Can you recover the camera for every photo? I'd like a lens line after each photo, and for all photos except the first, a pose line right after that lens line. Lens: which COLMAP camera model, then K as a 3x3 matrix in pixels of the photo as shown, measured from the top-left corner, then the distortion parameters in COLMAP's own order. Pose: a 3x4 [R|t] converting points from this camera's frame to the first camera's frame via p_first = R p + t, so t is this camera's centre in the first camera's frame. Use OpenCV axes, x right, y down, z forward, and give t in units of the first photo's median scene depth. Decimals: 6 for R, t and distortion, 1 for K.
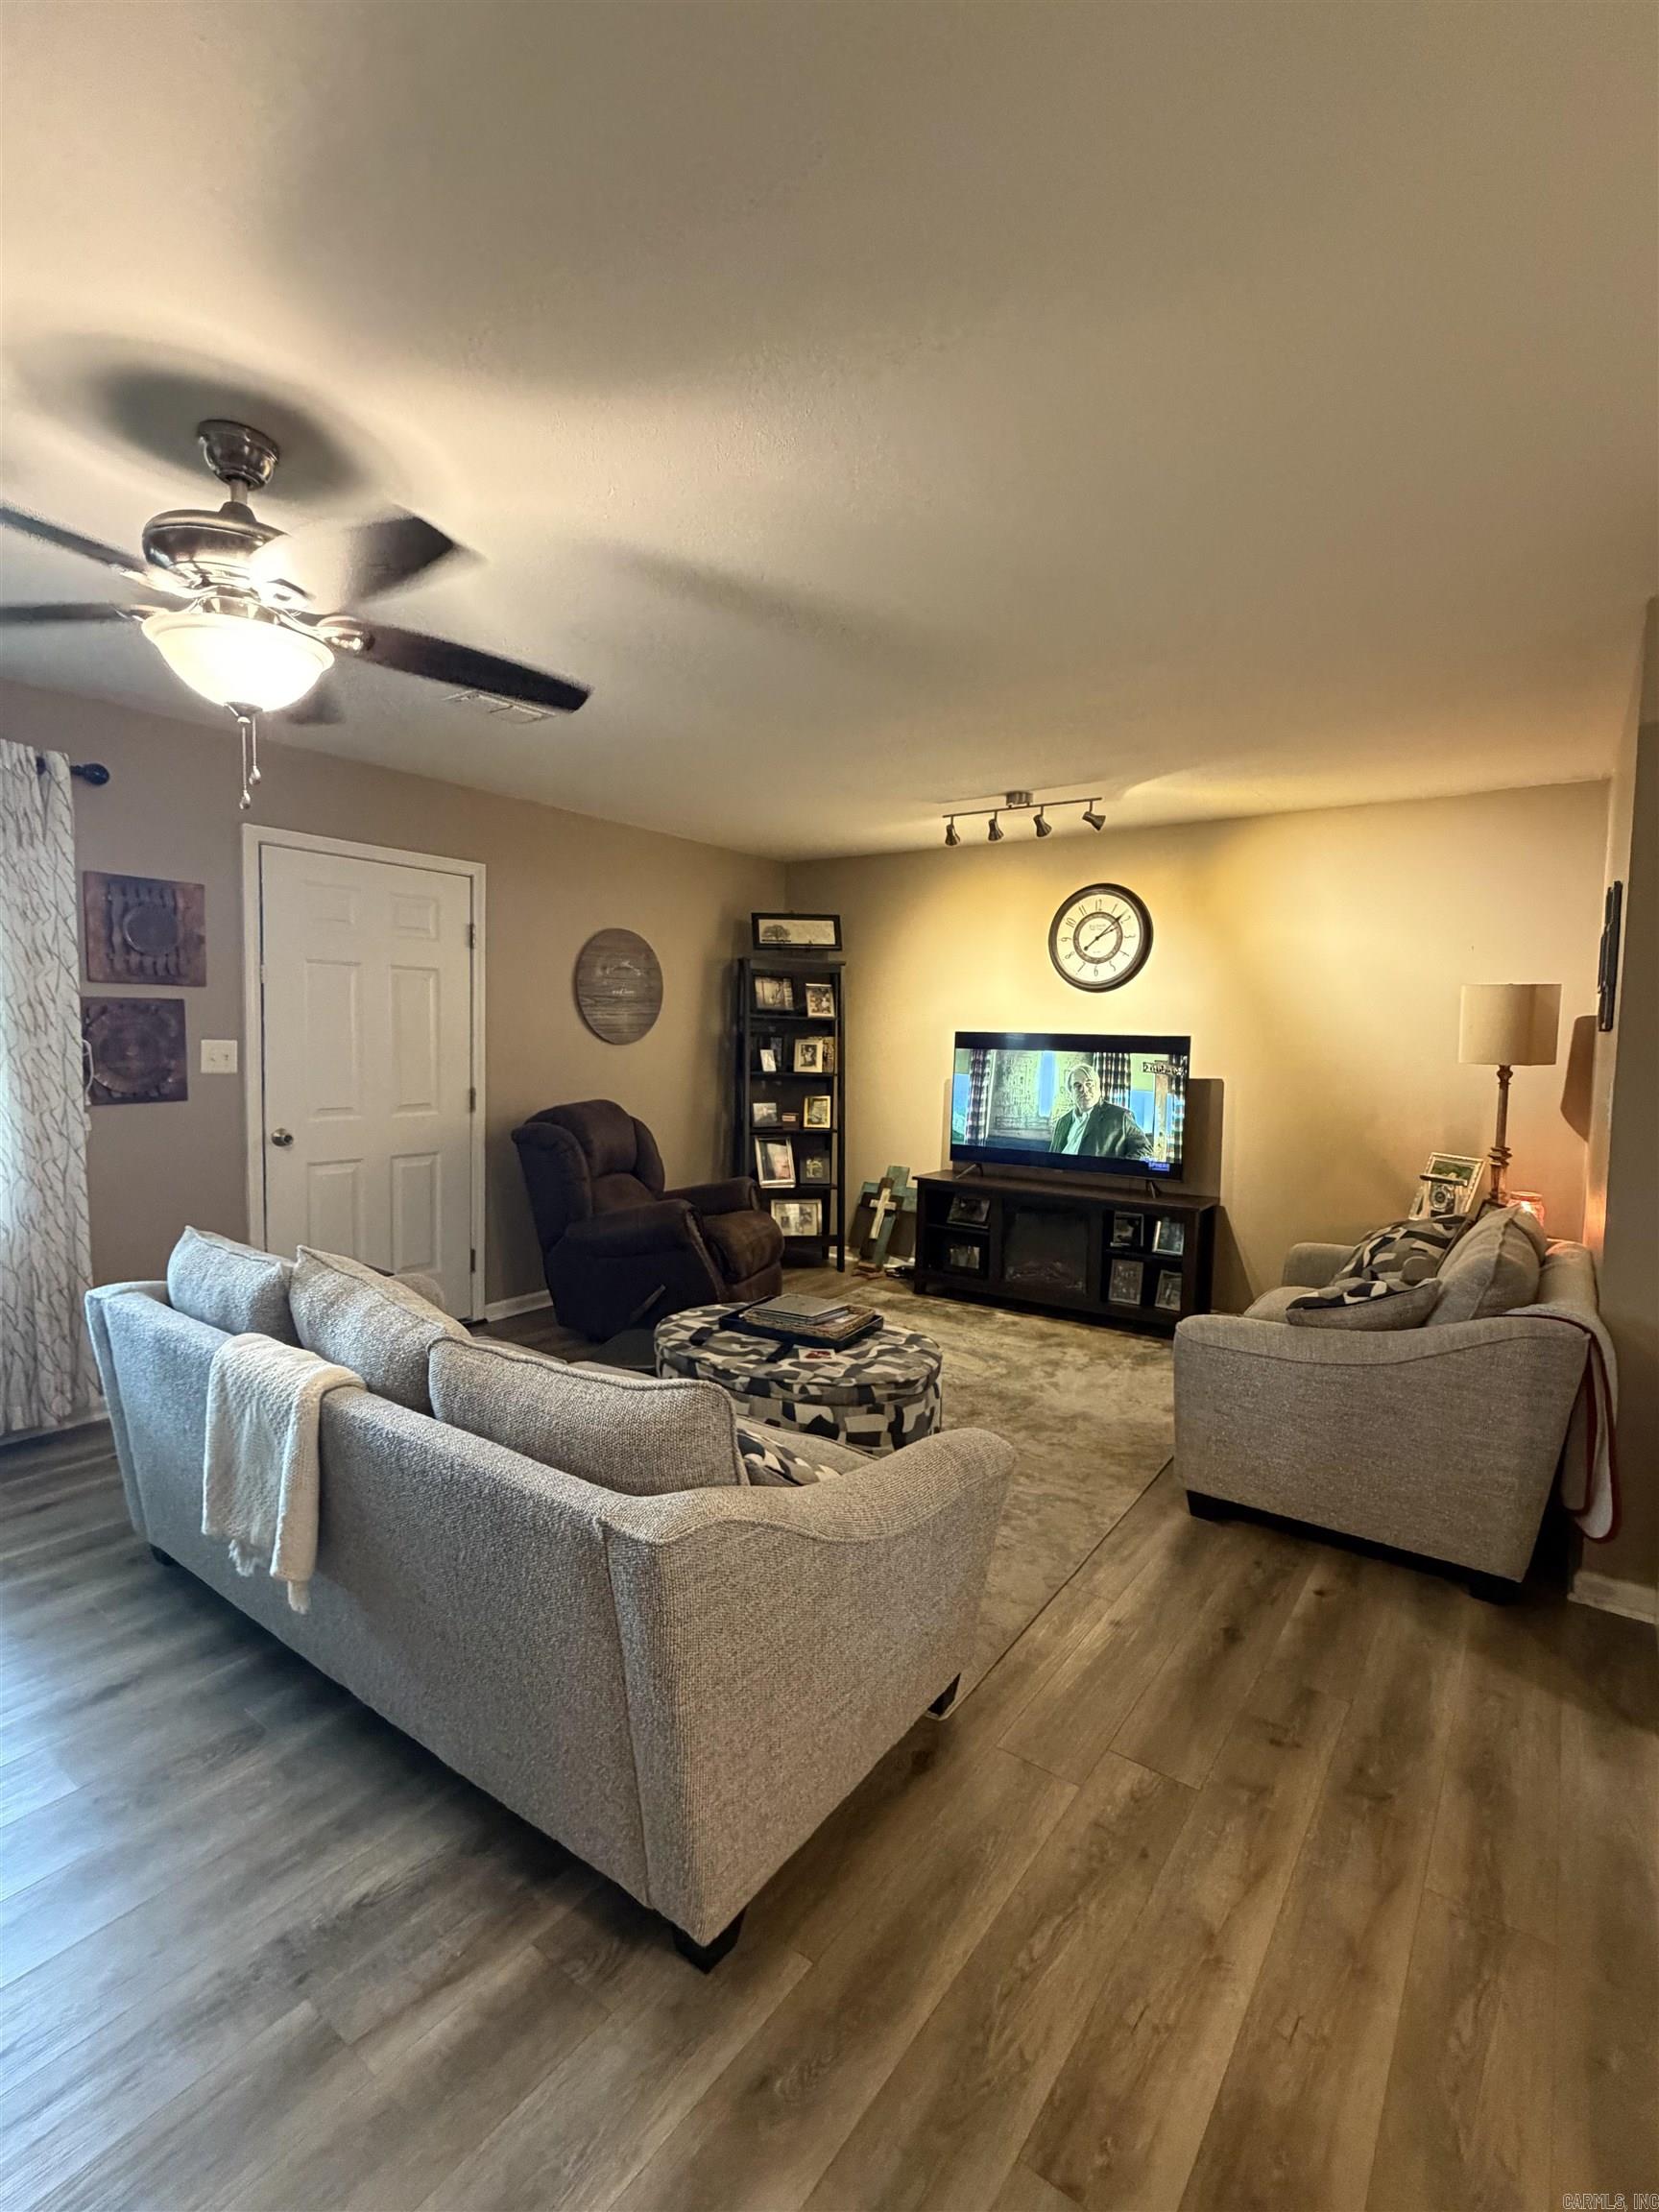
lens RADIAL K [[1016.4, 0, 823.1], [0, 1016.4, 1107.0], [0, 0, 1]] dist [-0.002507, 0.000840]
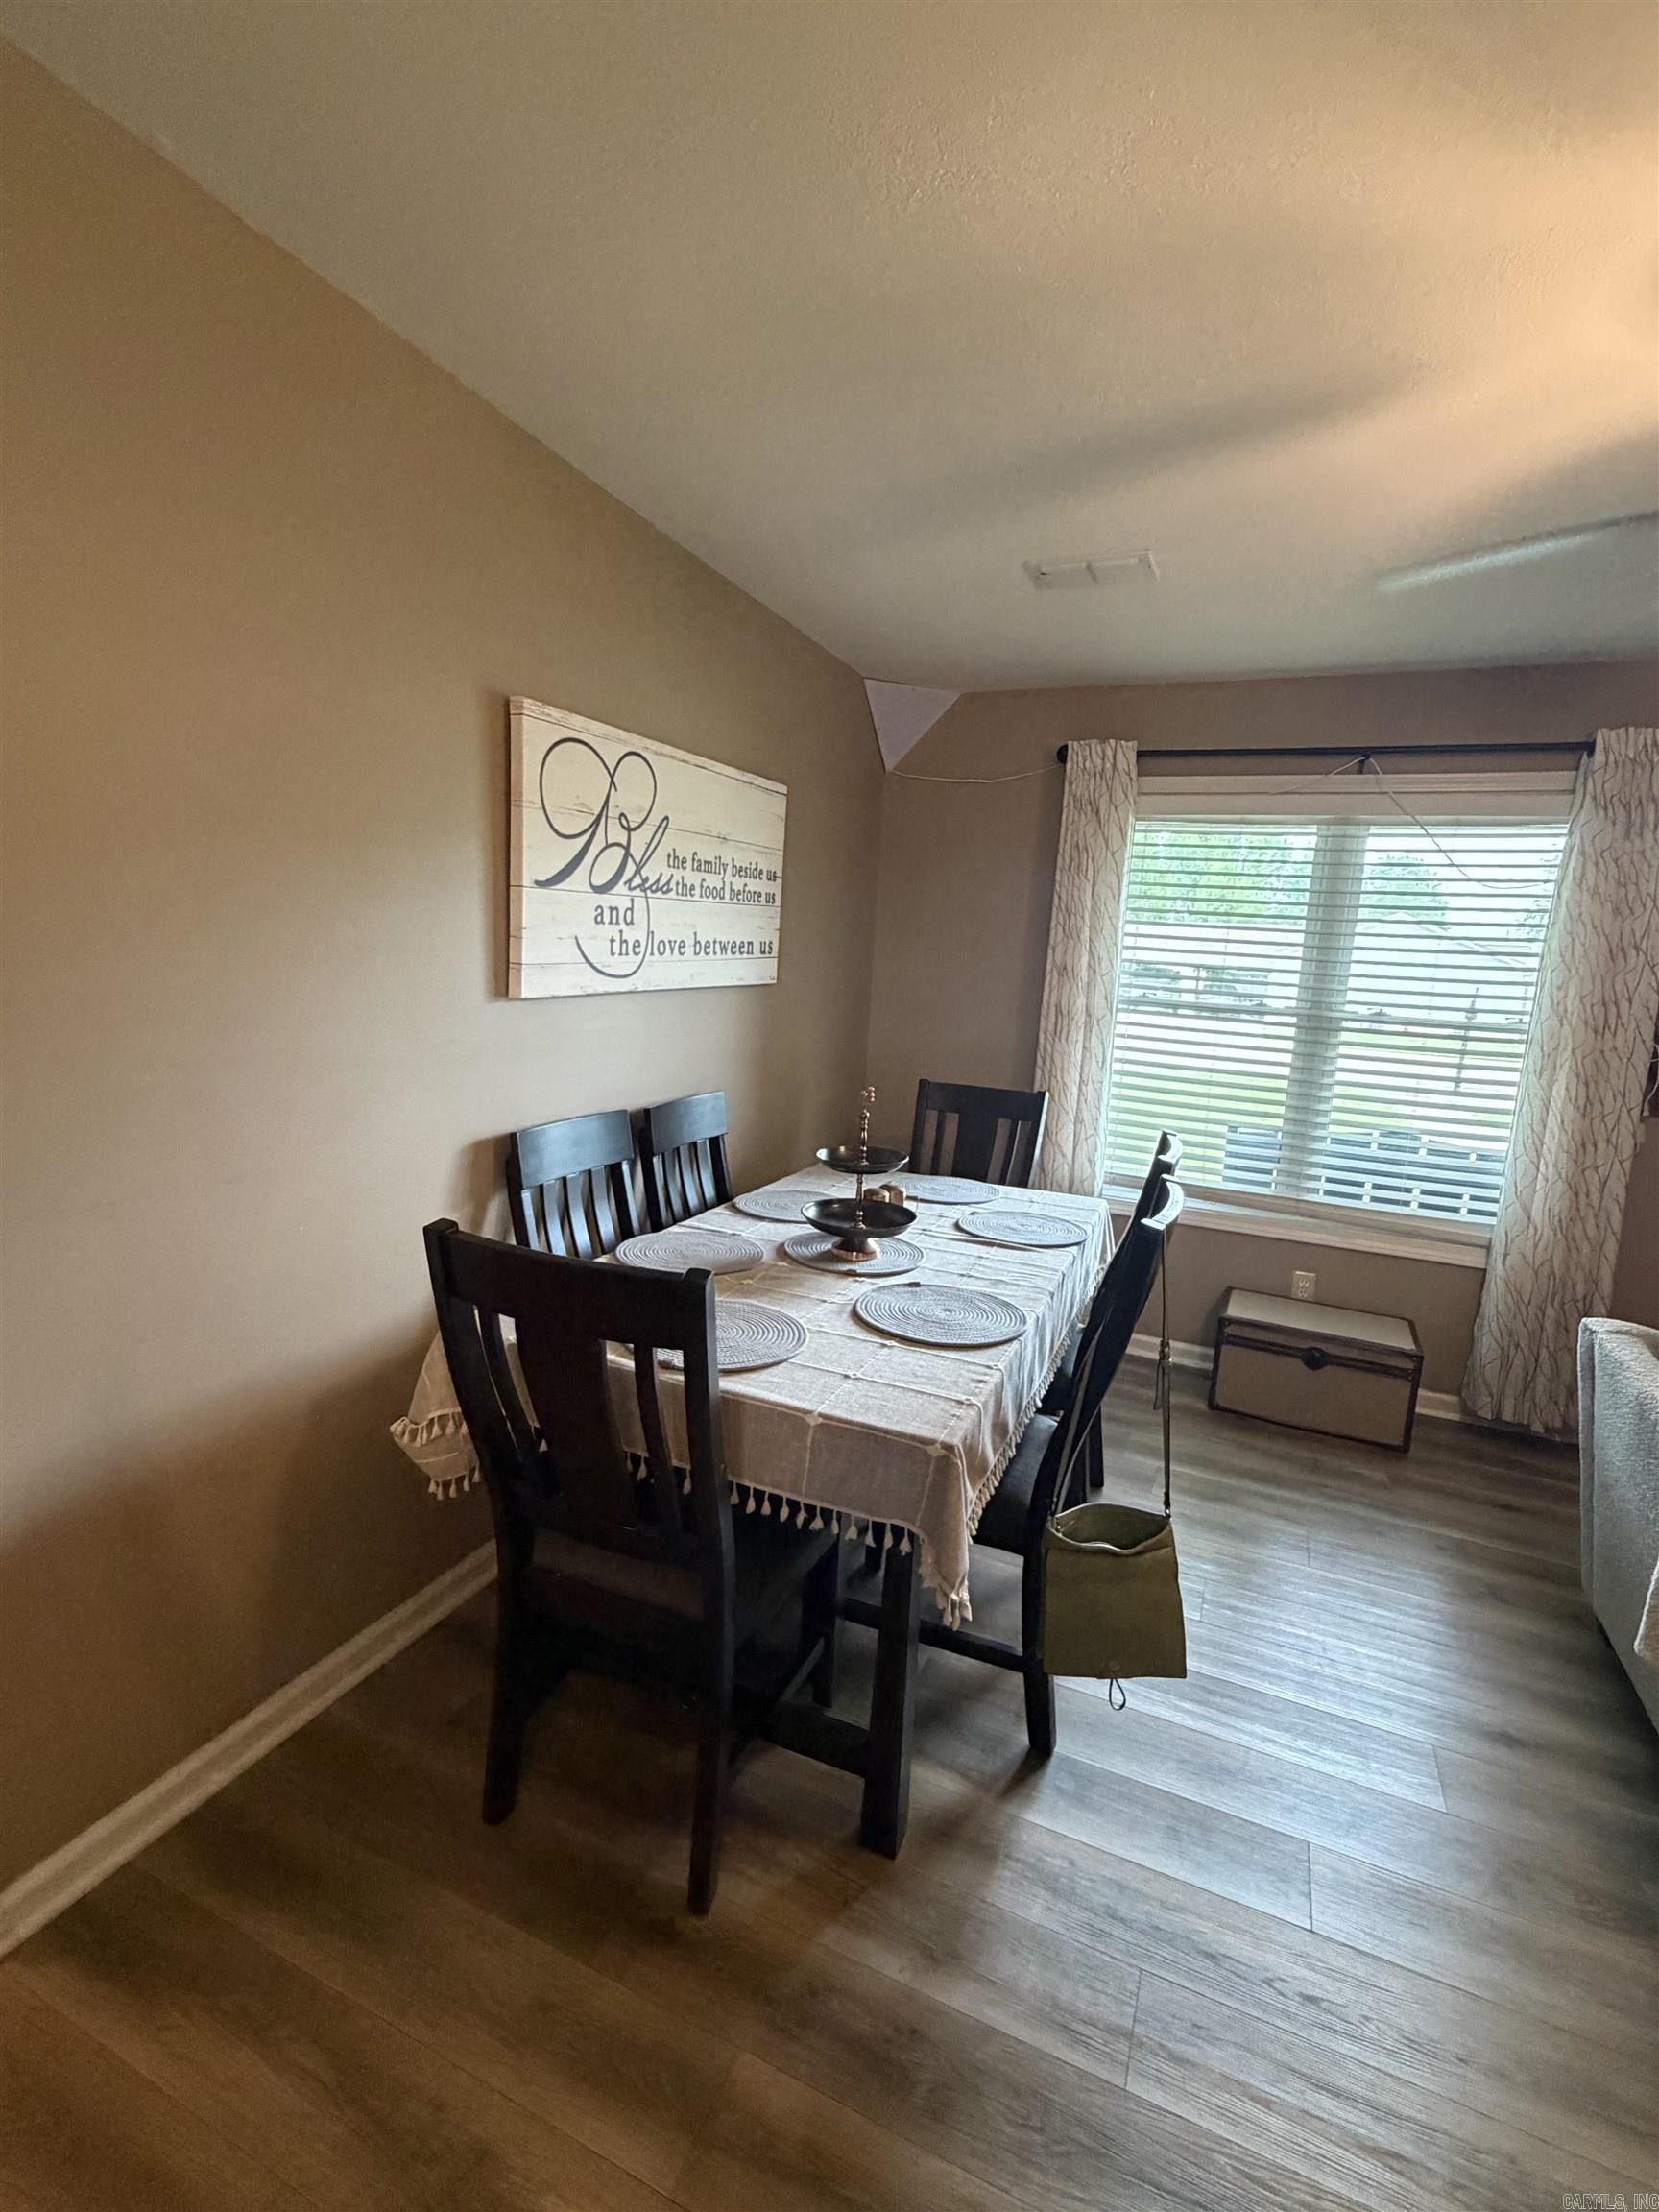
lens RADIAL K [[1016.4, 0, 823.6], [0, 1016.4, 1102.3], [0, 0, 1]] dist [-0.002507, 0.000840]
pose [[0.217600, 0.131187, -0.967182, -0.002027], [-0.123707, 0.986642, 0.105994, -0.019923], [0.968167, 0.096583, 0.230922, 0.073965]]
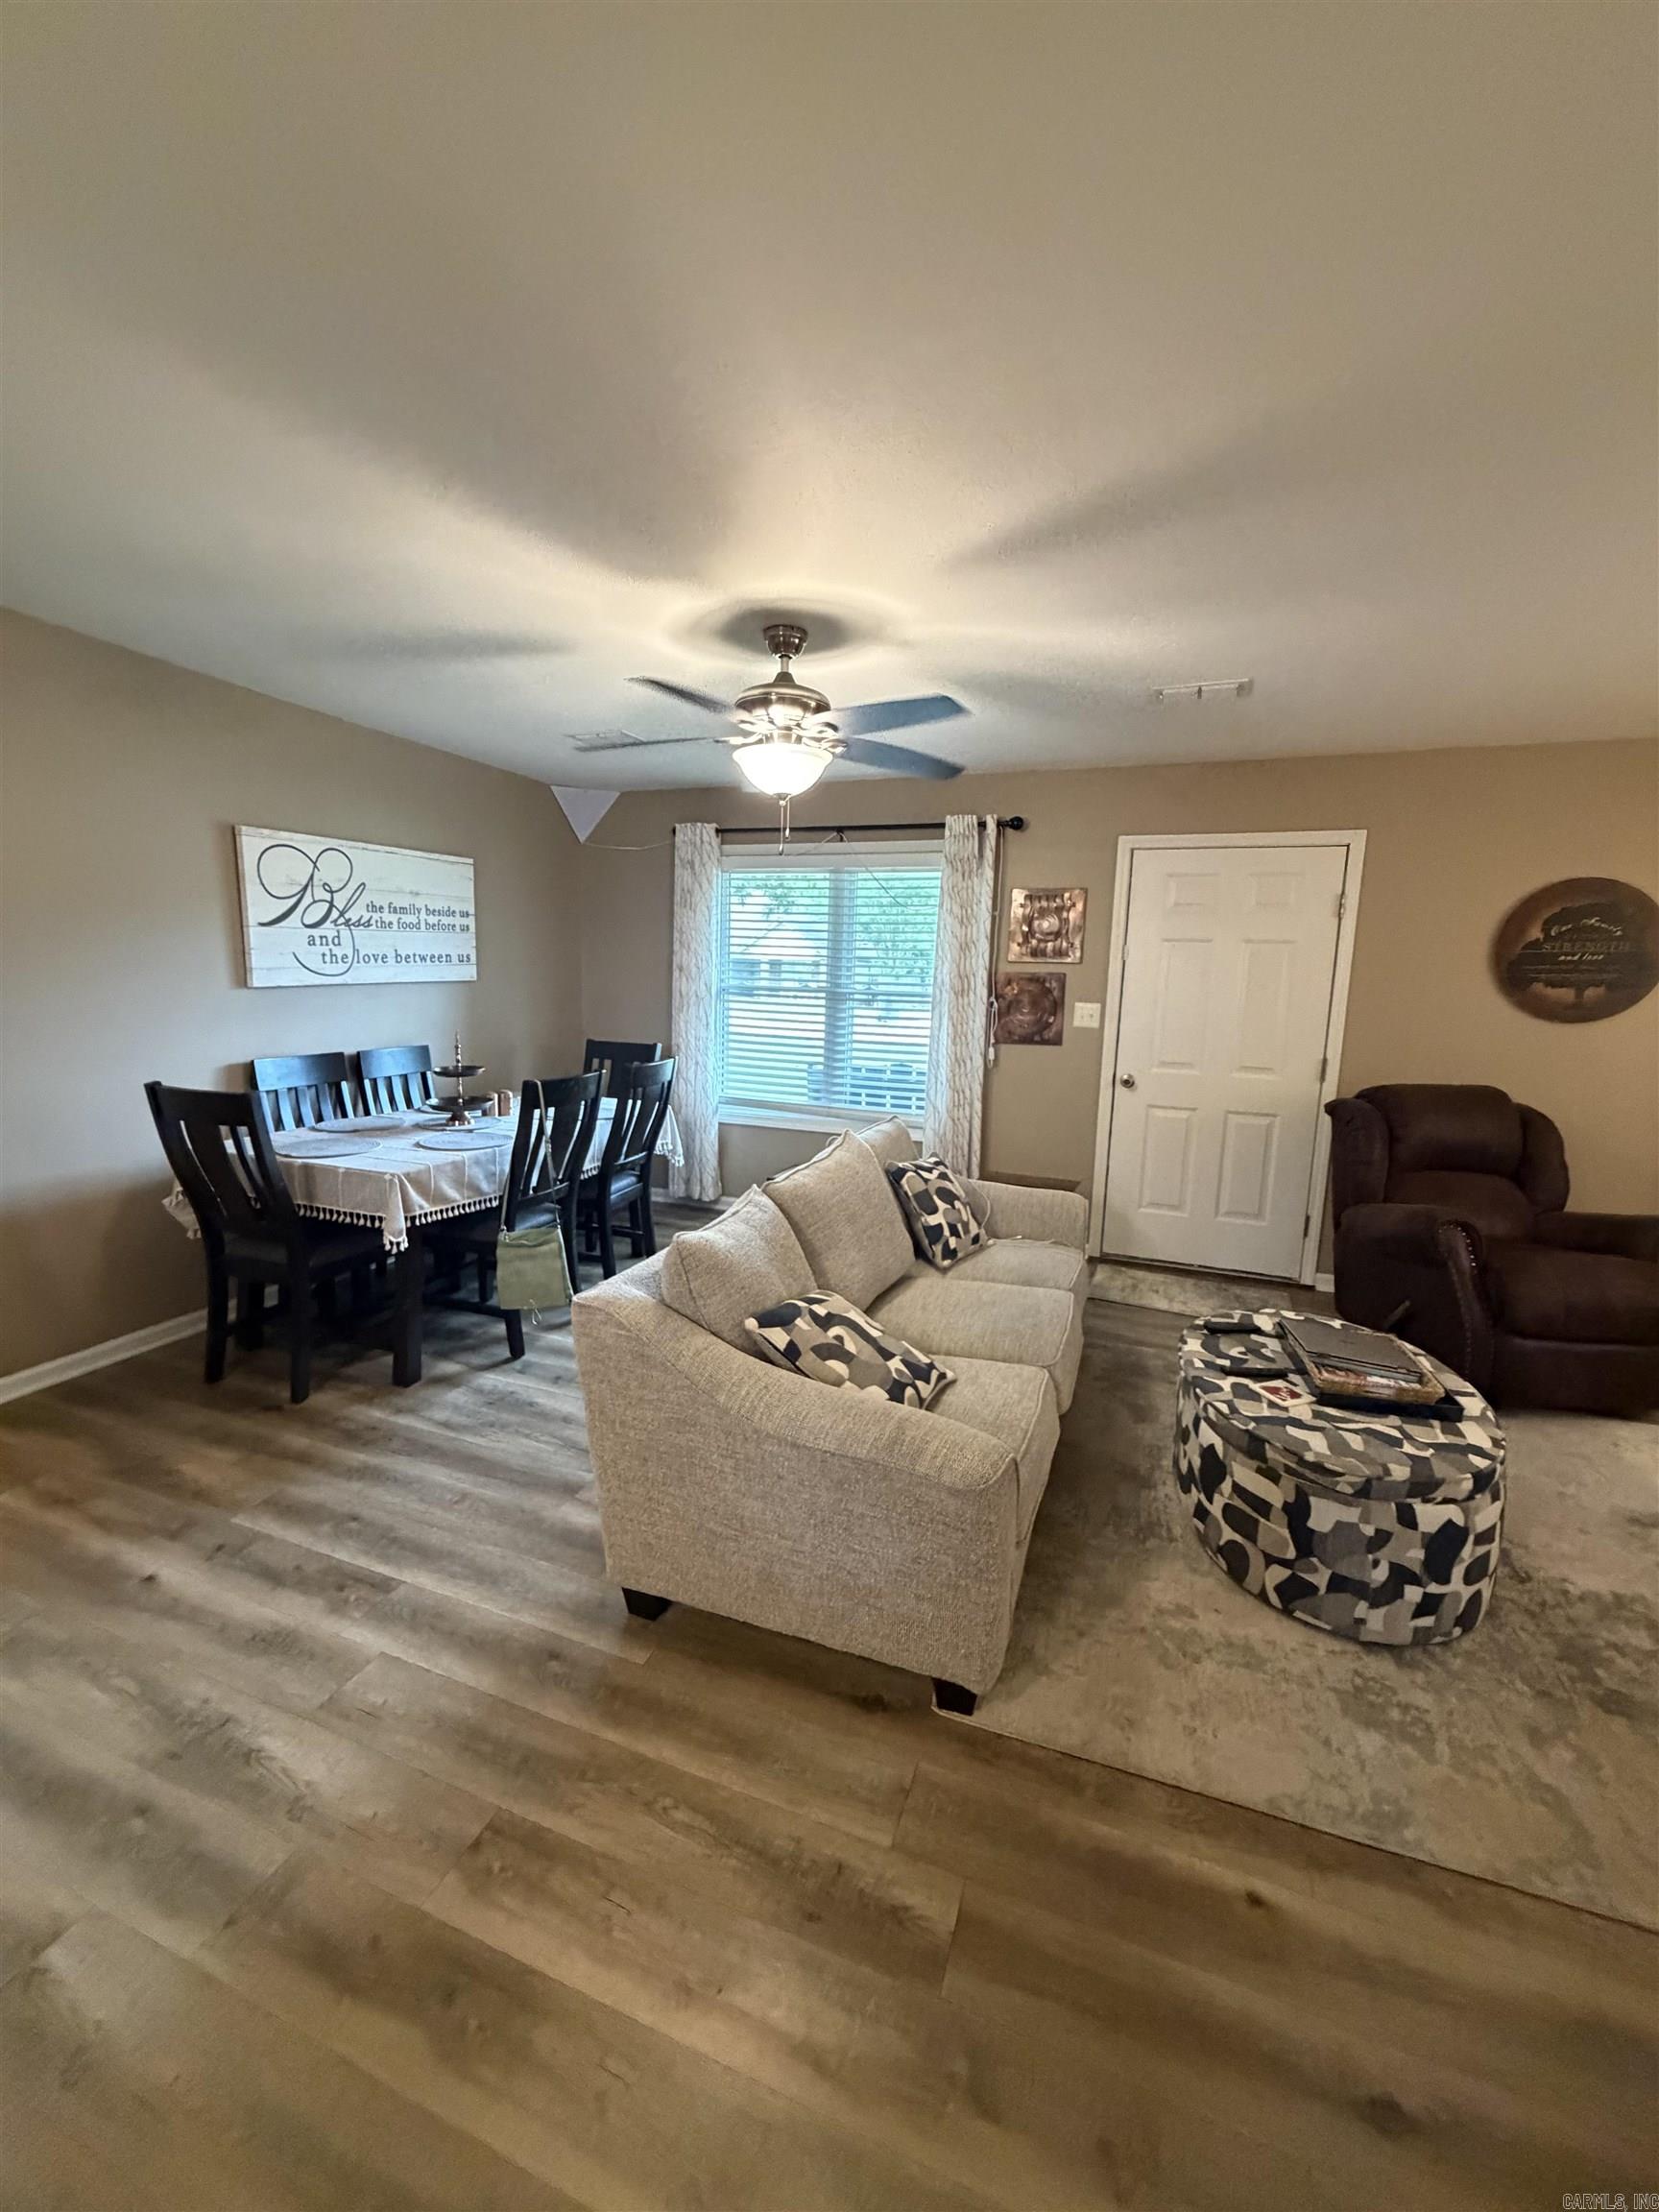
lens RADIAL K [[883.9, 0, 827.5], [0, 883.9, 1098.7], [0, 0, 1]] dist [-0.000952, 0.000019]
pose [[0.268012, 0.121371, -0.955740, 0.537359], [-0.093341, 0.990637, 0.099627, -0.029362], [0.958883, 0.062508, 0.276831, 0.416011]]
